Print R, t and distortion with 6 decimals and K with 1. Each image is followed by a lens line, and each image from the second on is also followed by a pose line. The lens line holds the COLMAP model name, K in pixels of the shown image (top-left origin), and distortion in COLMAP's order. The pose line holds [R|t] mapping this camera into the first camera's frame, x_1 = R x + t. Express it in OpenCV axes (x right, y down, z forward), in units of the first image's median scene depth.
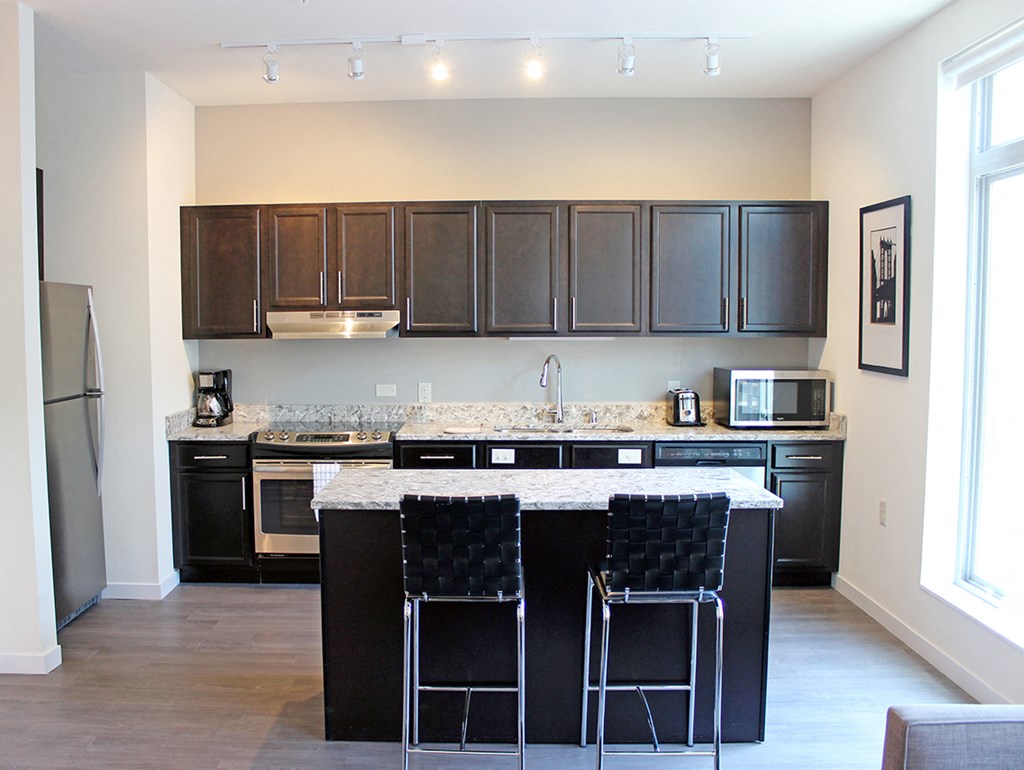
lens RADIAL K [[917.8, 0, 415.7], [0, 917.8, 388.1], [0, 0, 1]] dist [-0.163323, 0.136752]
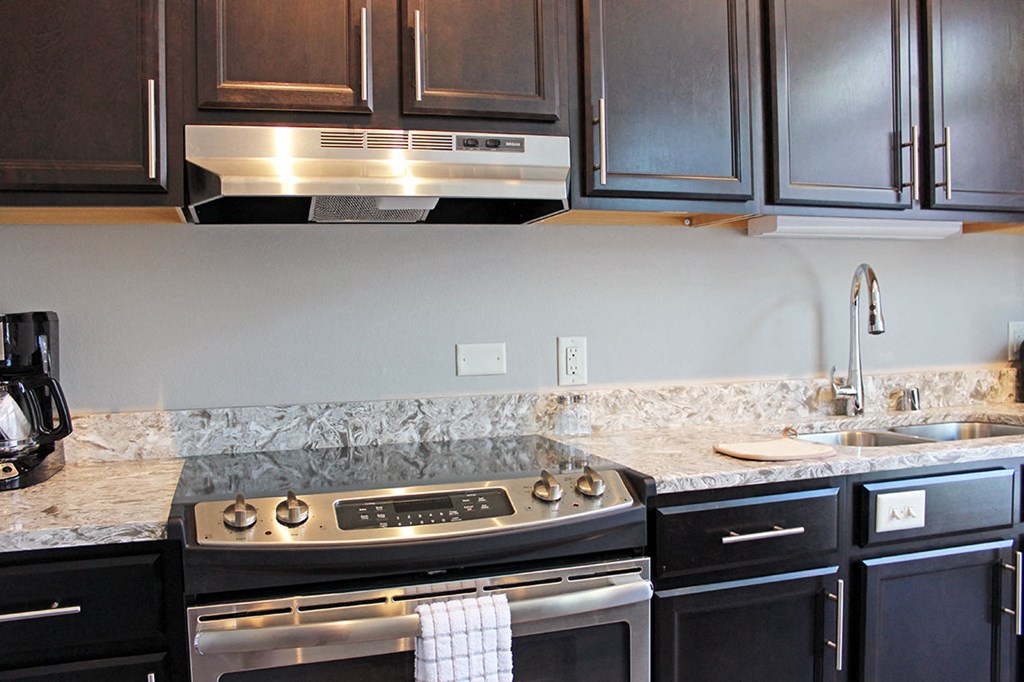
lens RADIAL K [[895.9, 0, 512.0], [0, 895.9, 341.0], [0, 0, 1]] dist [-0.173050, 0.179435]
pose [[0.930978, -0.023947, 0.364288, -0.177659], [0.039844, 0.998551, -0.036183, 0.010313], [-0.362894, 0.048200, 0.930583, 0.700666]]
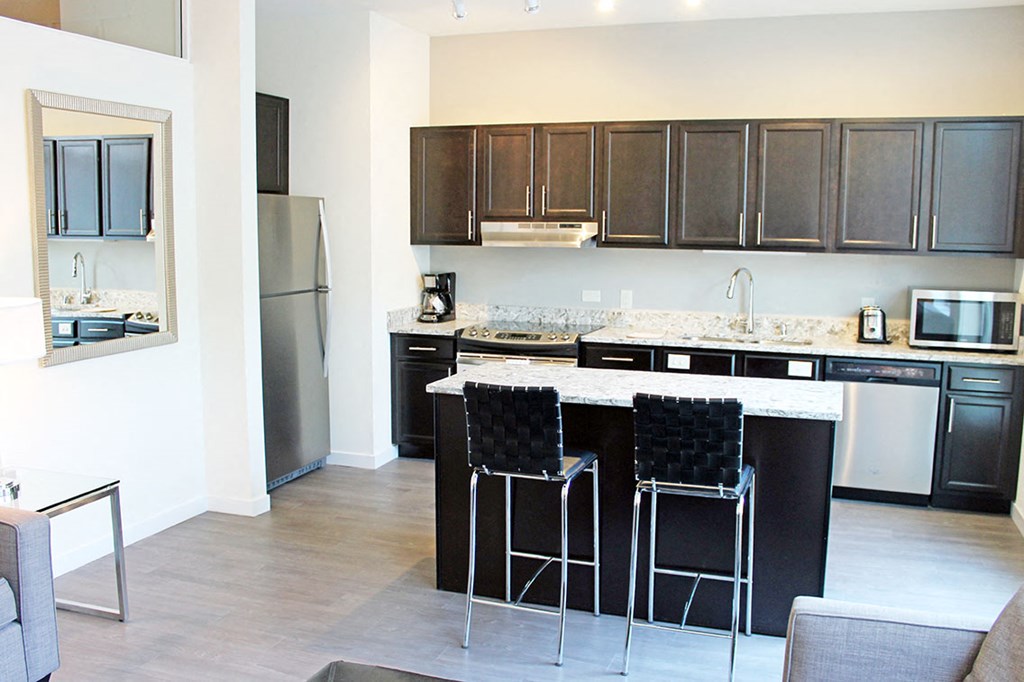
lens RADIAL K [[895.9, 0, 512.0], [0, 895.9, 341.0], [0, 0, 1]] dist [-0.173050, 0.179435]
pose [[0.961771, 0.049778, -0.269293, 0.181899], [-0.035409, 0.997691, 0.057958, -0.002709], [0.271556, -0.046207, 0.961313, -0.048246]]
